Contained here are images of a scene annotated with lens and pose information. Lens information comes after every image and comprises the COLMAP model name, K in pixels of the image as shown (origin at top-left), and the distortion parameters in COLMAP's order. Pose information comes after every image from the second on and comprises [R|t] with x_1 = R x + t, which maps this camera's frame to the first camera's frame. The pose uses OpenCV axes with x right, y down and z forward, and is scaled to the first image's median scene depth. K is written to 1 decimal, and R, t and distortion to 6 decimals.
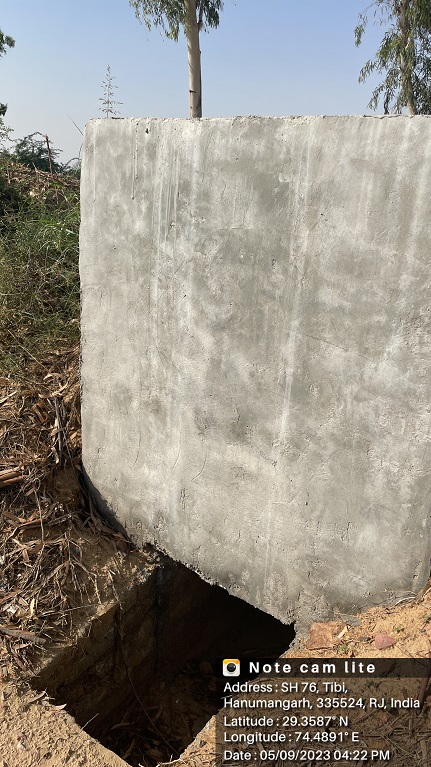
lens RADIAL K [[578.8, 0, 214.4], [0, 578.8, 377.4], [0, 0, 1]] dist [0.093138, -0.116017]
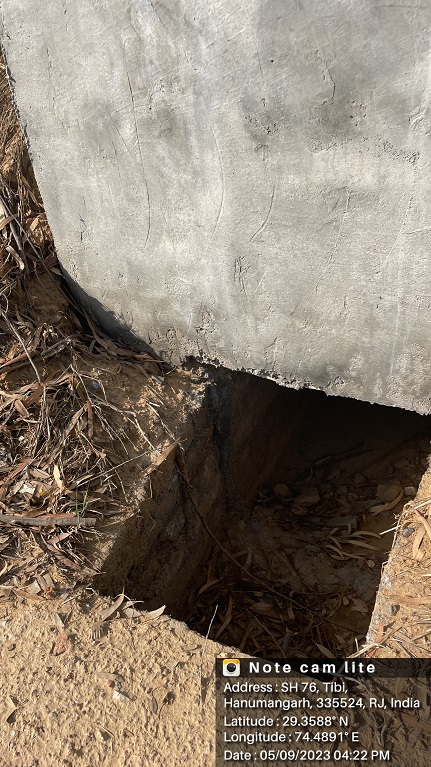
lens RADIAL K [[578.8, 0, 214.4], [0, 578.8, 377.4], [0, 0, 1]] dist [0.093138, -0.116017]
pose [[0.972988, -0.223455, 0.057986, -0.144720], [0.197726, 0.936286, 0.290297, 0.126960], [-0.119160, -0.270990, 0.955178, 0.371897]]
